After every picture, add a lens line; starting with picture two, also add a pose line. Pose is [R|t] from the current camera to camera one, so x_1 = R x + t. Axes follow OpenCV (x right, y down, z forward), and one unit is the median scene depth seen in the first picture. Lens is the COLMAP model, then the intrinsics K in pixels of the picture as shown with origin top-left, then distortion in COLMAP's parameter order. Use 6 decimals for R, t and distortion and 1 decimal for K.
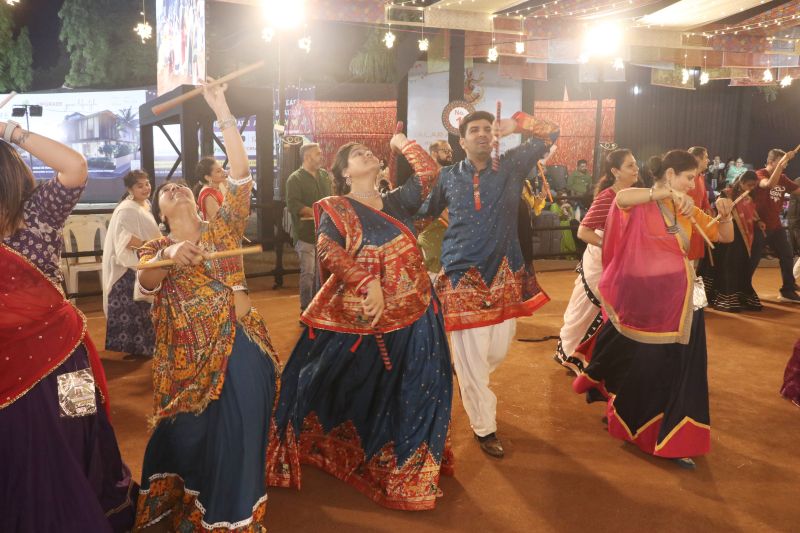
lens RADIAL K [[663.2, 0, 392.9], [0, 663.2, 268.8], [0, 0, 1]] dist [-0.171663, 0.130994]
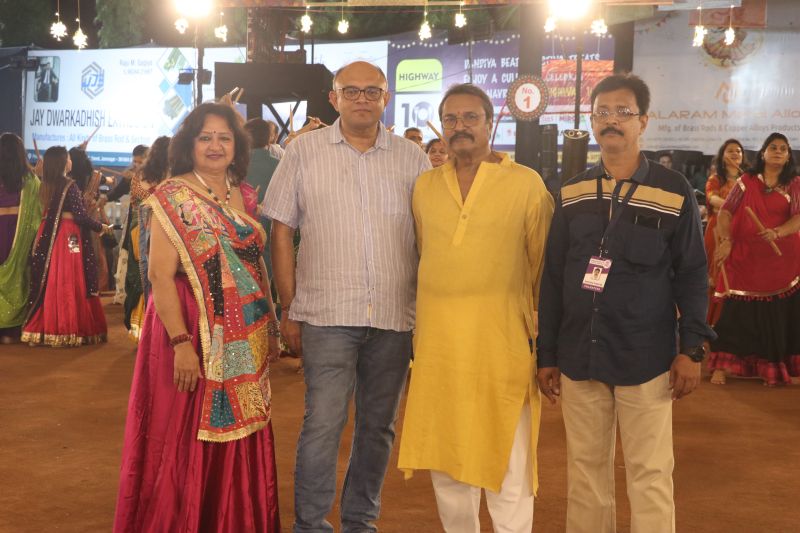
lens RADIAL K [[1570.5, 0, 402.9], [0, 1570.5, 263.5], [0, 0, 1]] dist [0.235426, 0.000000]
pose [[0.824057, 0.048313, -0.564442, 0.776498], [-0.100869, 0.992949, -0.062272, 0.064565], [0.557454, 0.108251, 0.823120, -0.415176]]
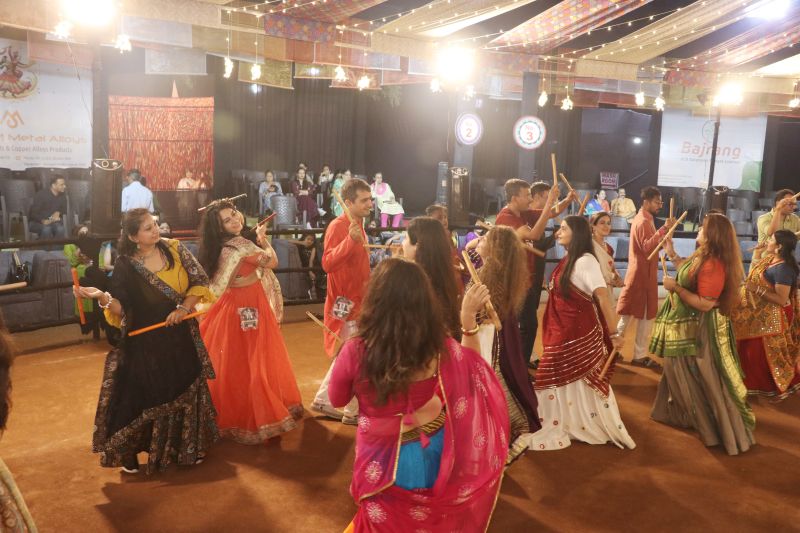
lens RADIAL K [[663.2, 0, 398.4], [0, 663.2, 266.2], [0, 0, 1]] dist [-0.171663, 0.130994]
pose [[0.879984, -0.041034, 0.473228, 0.168895], [0.040920, 0.999107, 0.010542, -0.047059], [-0.473238, 0.010088, 0.880877, 0.161907]]
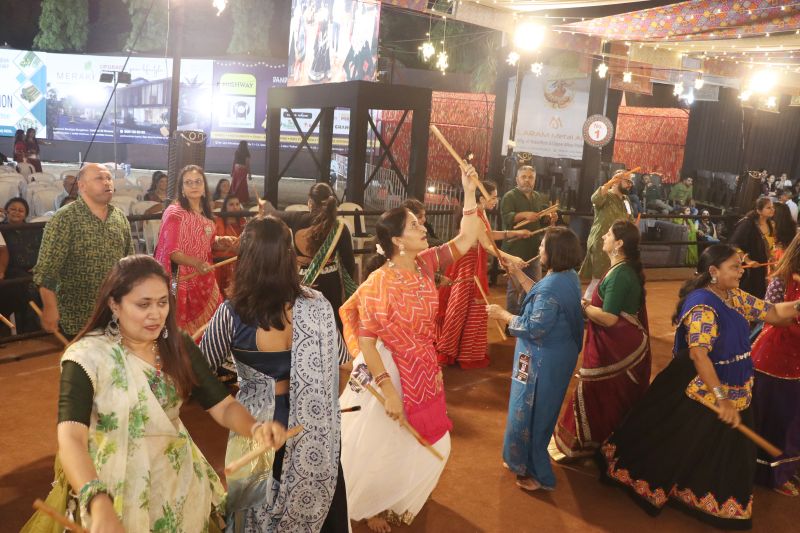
lens RADIAL K [[663.2, 0, 386.1], [0, 663.2, 274.6], [0, 0, 1]] dist [-0.171663, 0.130994]
pose [[0.996249, 0.051515, 0.069530, -0.240781], [-0.055467, 0.996879, 0.056168, -0.023589], [-0.066420, -0.059814, 0.995997, -0.055659]]
